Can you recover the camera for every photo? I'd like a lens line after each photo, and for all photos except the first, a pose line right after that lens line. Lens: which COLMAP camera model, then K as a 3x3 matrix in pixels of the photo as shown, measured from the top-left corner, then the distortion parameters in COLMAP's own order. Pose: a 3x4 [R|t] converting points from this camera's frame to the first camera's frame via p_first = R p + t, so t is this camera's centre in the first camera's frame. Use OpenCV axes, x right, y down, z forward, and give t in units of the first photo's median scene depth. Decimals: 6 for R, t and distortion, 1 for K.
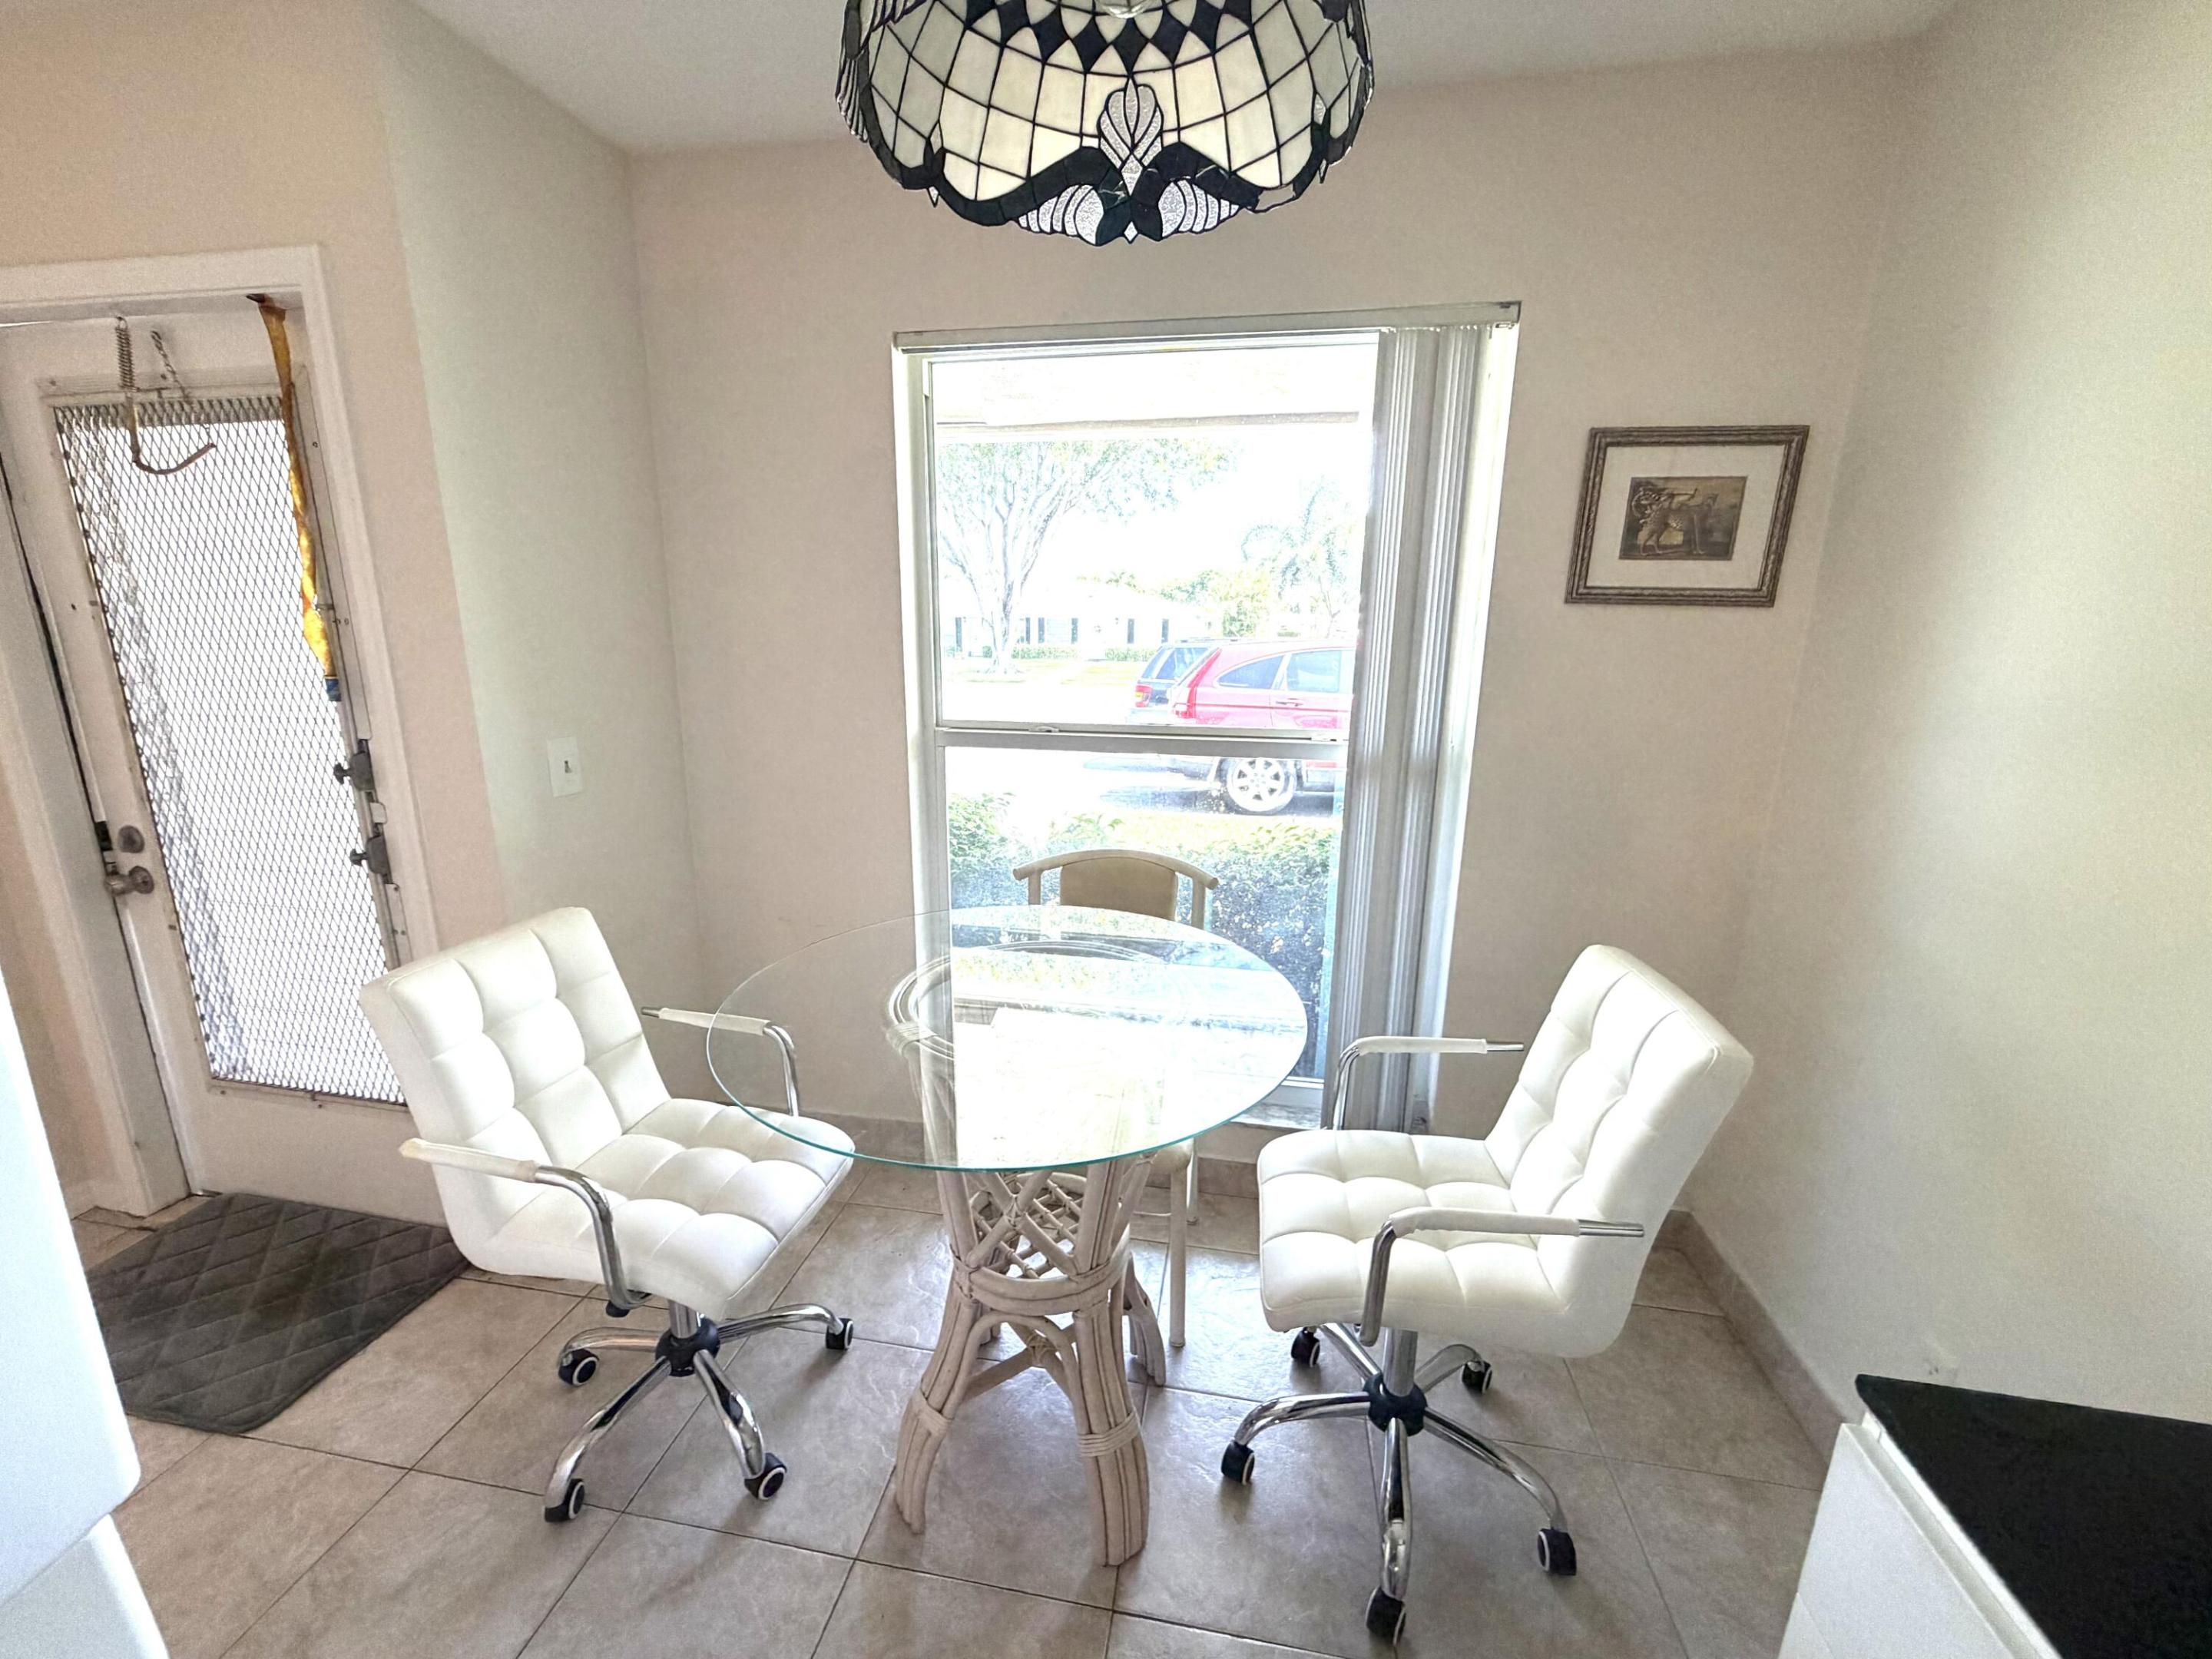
lens RADIAL K [[879.3, 0, 1099.3], [0, 879.3, 833.6], [0, 0, 1]] dist [-0.000227, 0.000002]
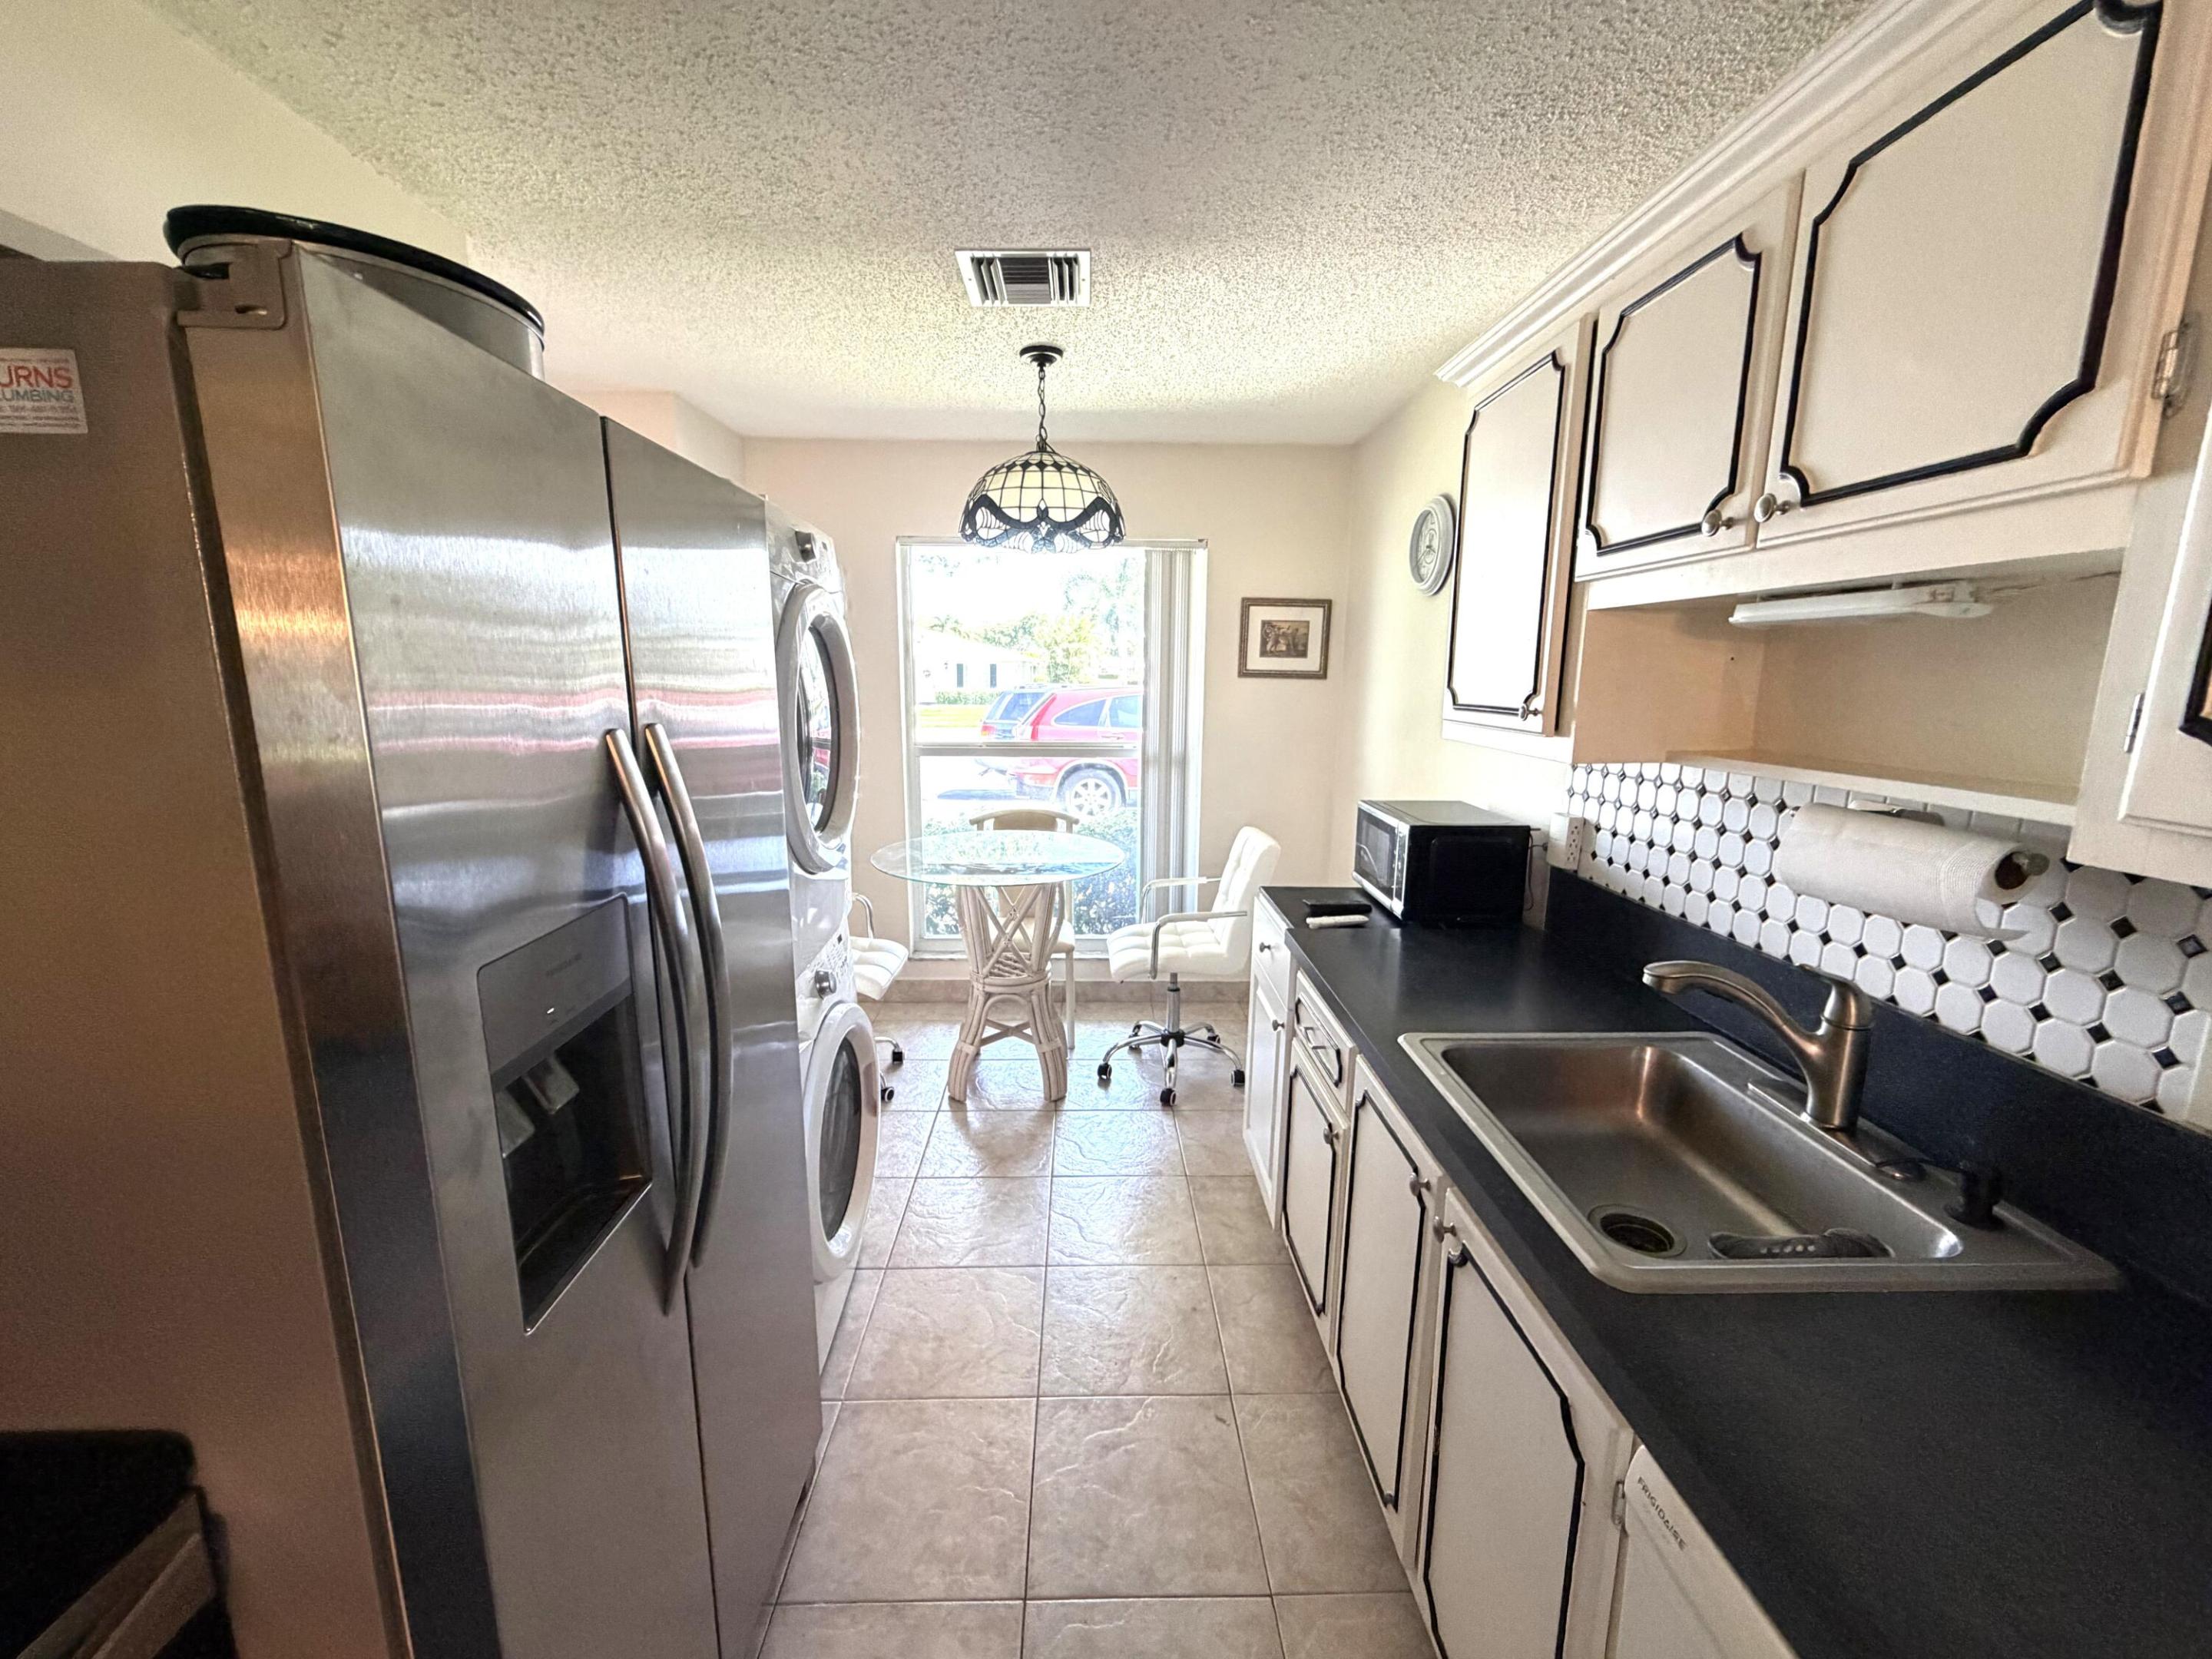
lens RADIAL K [[879.3, 0, 1099.3], [0, 879.3, 833.6], [0, 0, 1]] dist [-0.000227, 0.000002]
pose [[0.980829, -0.038789, 0.190970, -0.184842], [0.047582, 0.997998, -0.041676, 0.161627], [-0.188971, 0.049964, 0.980711, -0.870899]]
